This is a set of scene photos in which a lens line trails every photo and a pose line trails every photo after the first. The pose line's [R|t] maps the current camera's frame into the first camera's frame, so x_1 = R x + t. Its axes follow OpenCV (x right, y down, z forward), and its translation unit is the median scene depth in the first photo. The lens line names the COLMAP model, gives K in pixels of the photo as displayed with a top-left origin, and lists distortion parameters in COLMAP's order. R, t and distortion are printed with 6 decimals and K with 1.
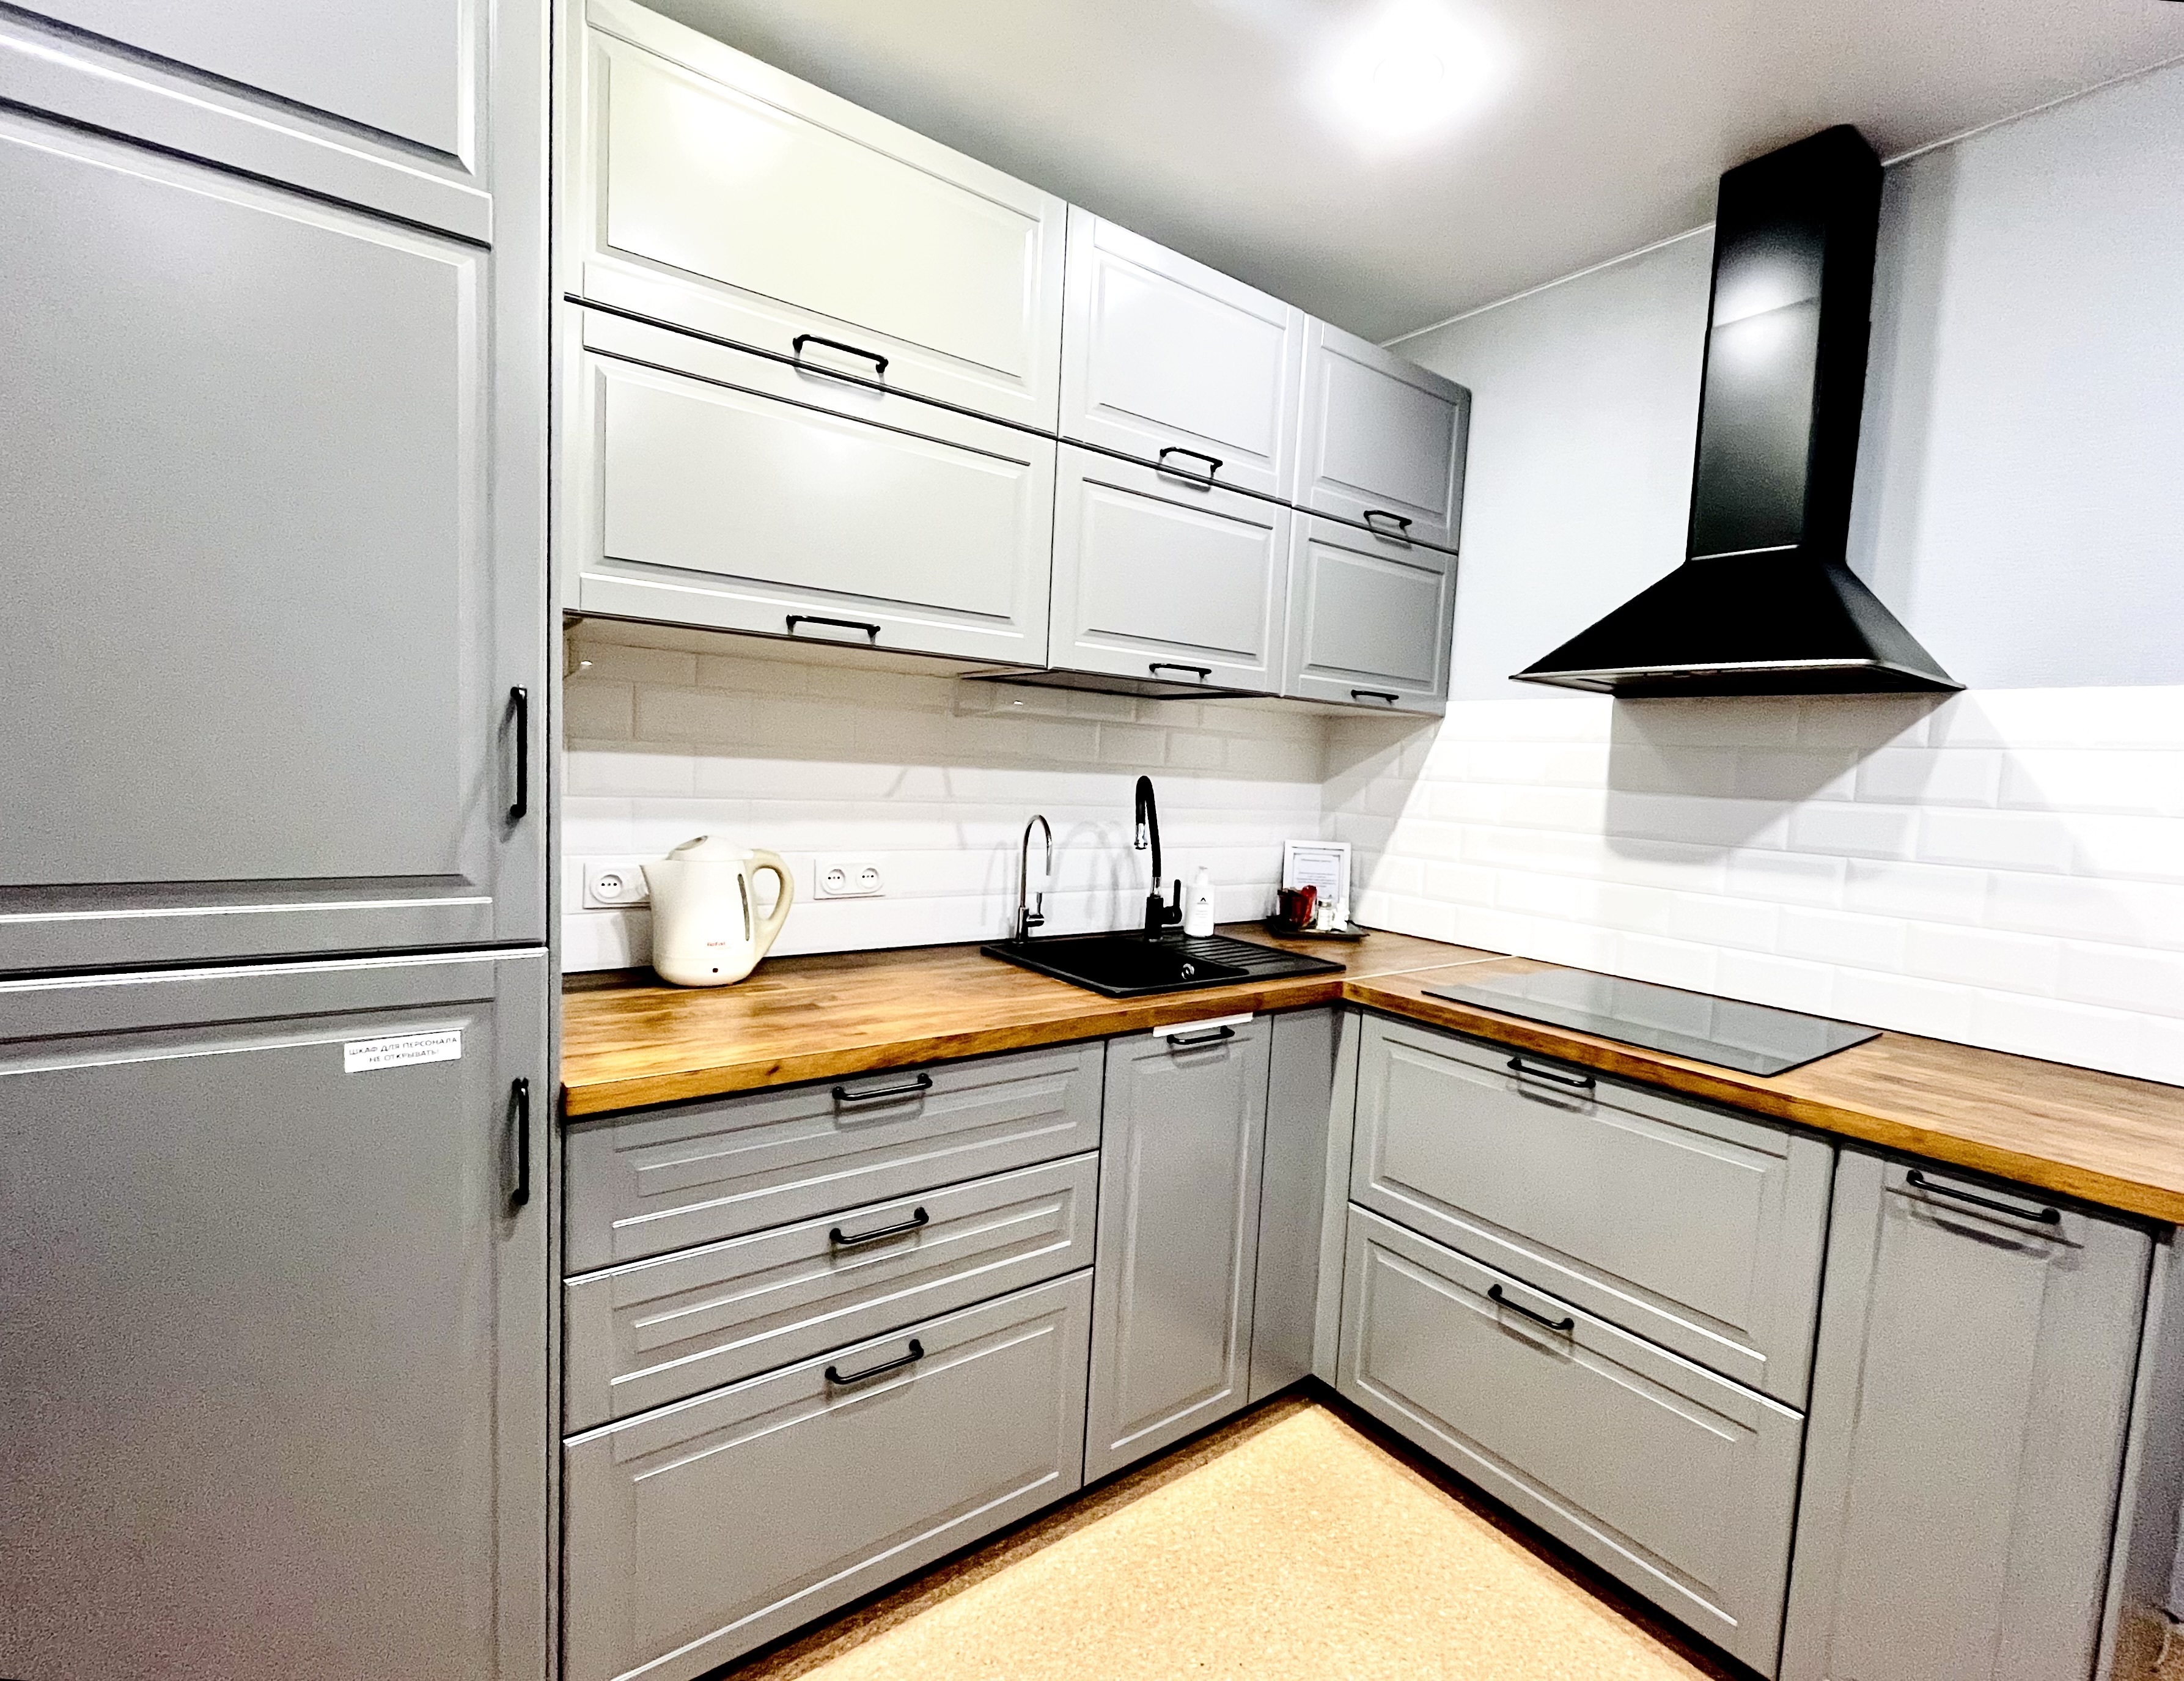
lens RADIAL K [[1002.5, 0, 1125.6], [0, 1002.5, 845.0], [0, 0, 1]] dist [-0.001504, 0.000003]
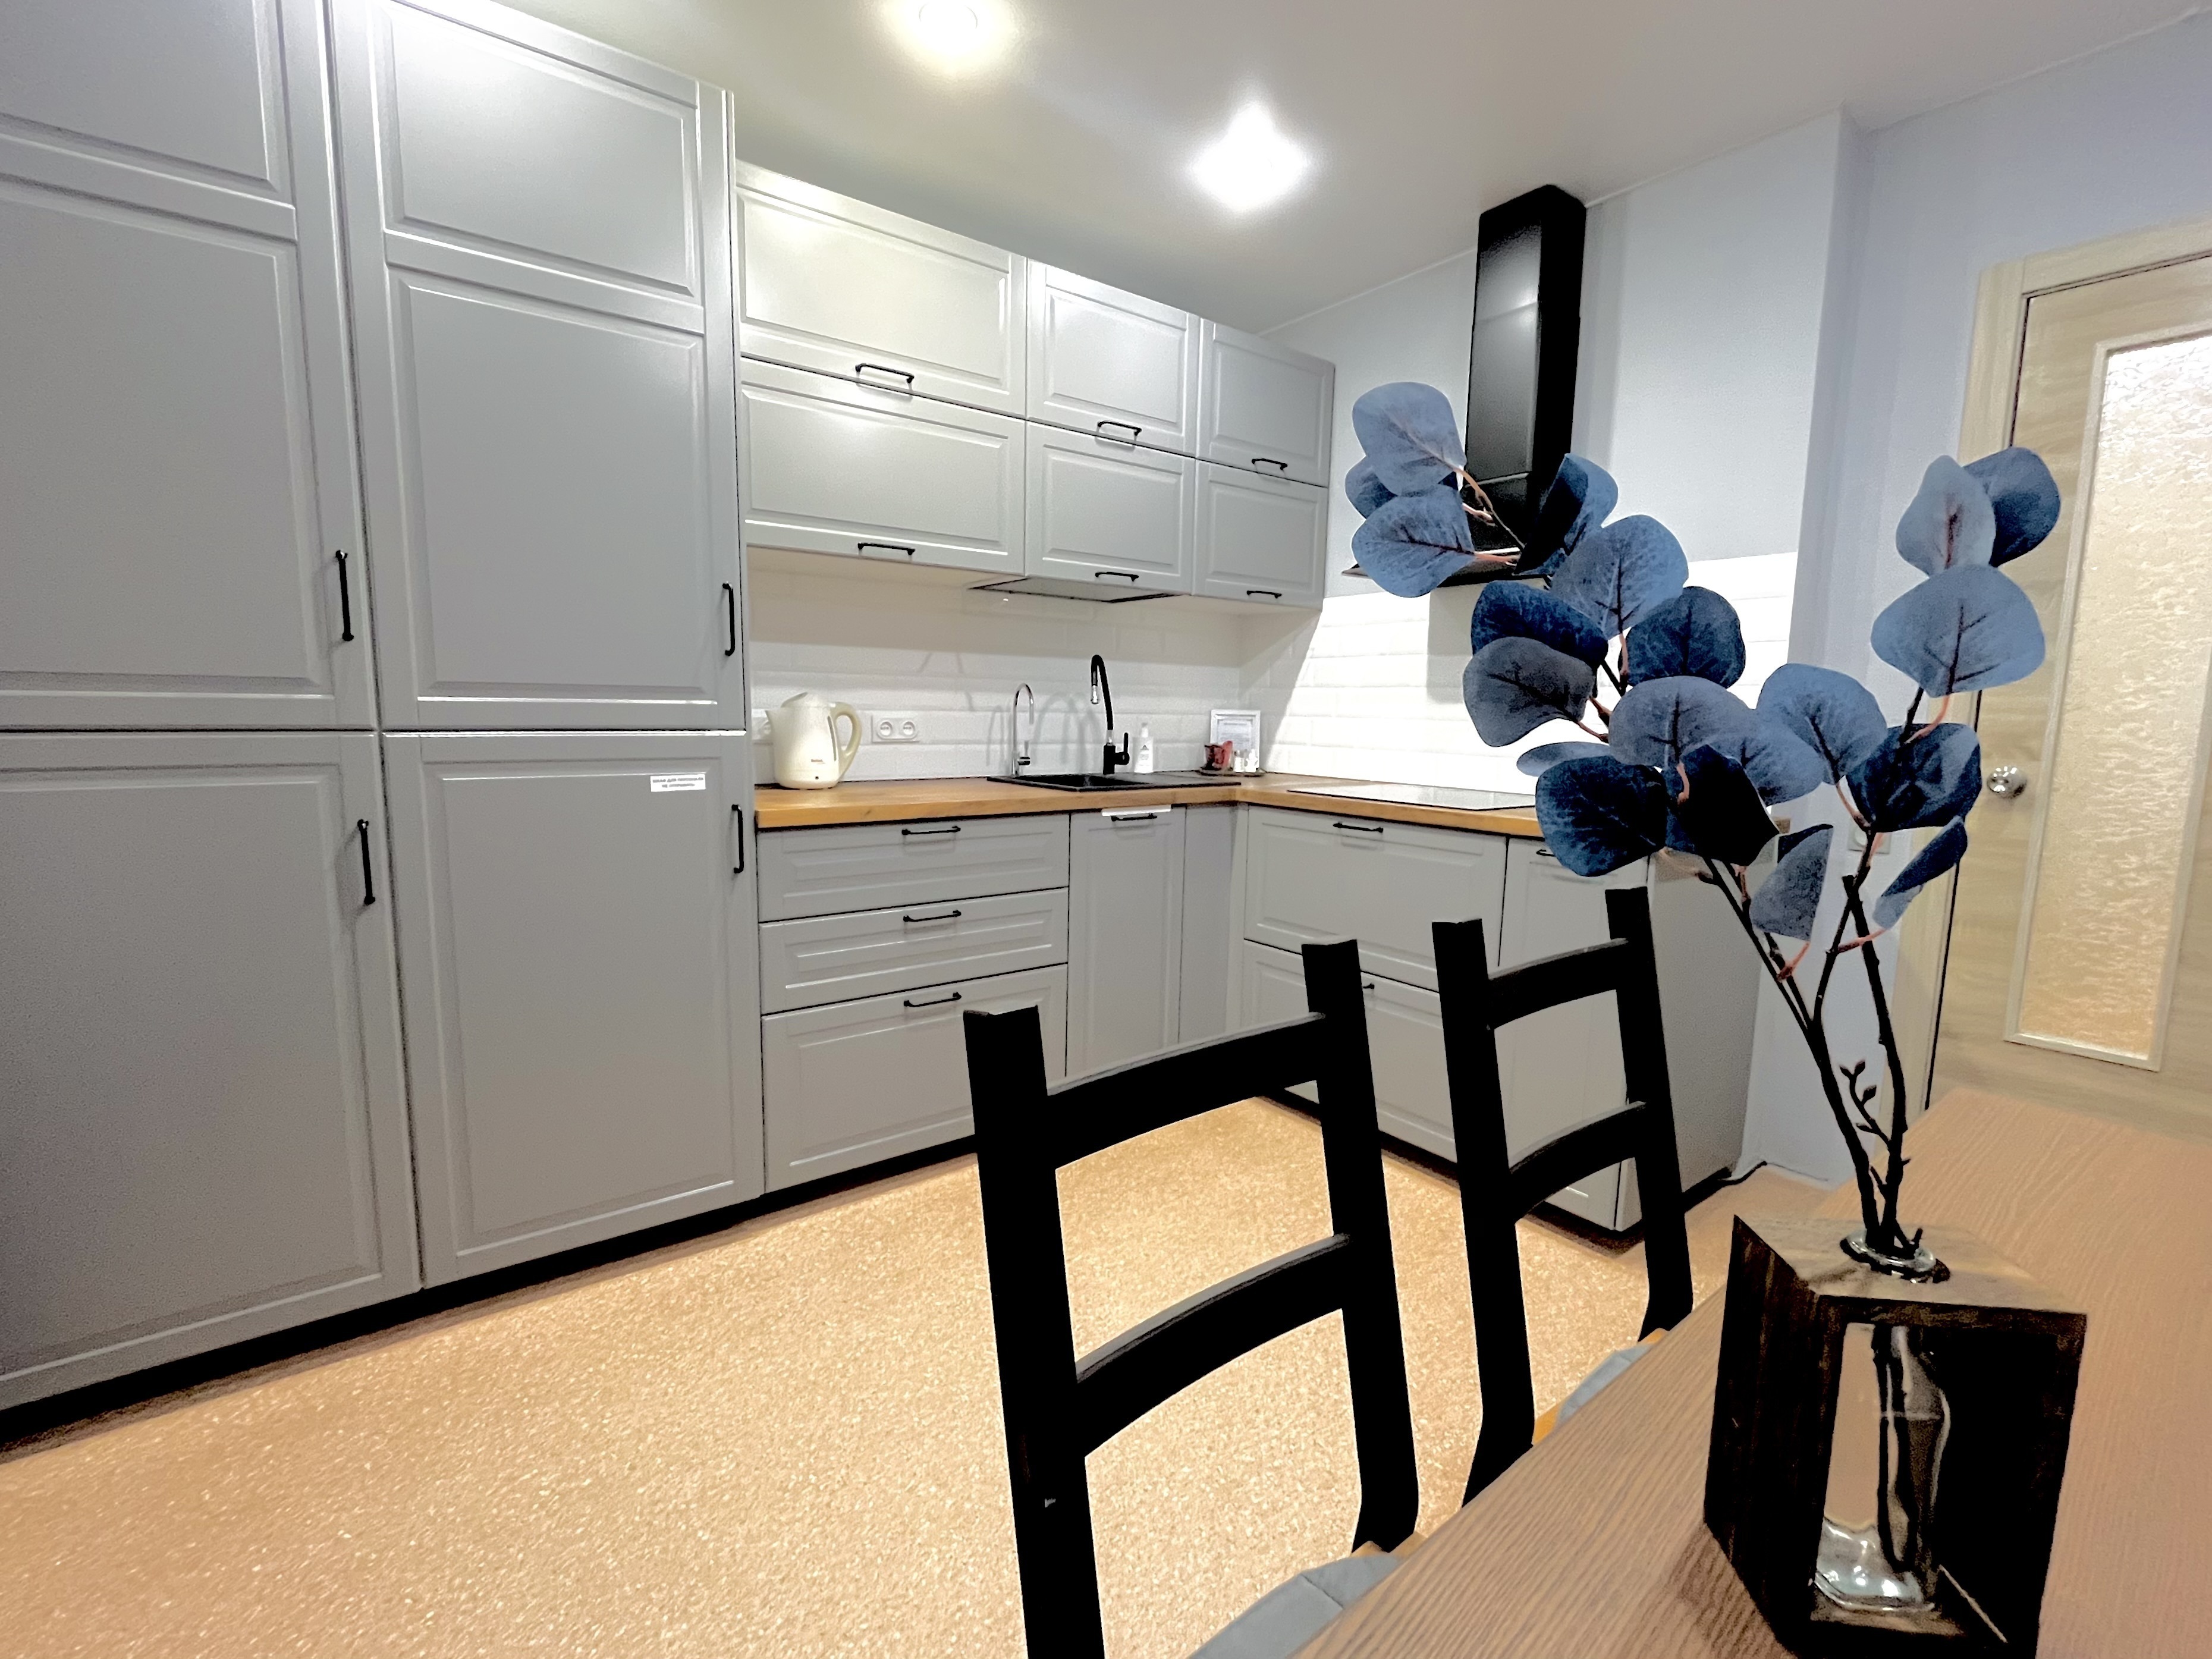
lens RADIAL K [[966.6, 0, 1106.0], [0, 966.6, 829.5], [0, 0, 1]] dist [-0.003124, -0.000403]
pose [[0.999394, -0.030529, -0.016713, 0.047892], [0.031296, 0.998370, 0.047727, 0.117172], [0.015229, -0.048221, 0.998721, -0.390719]]
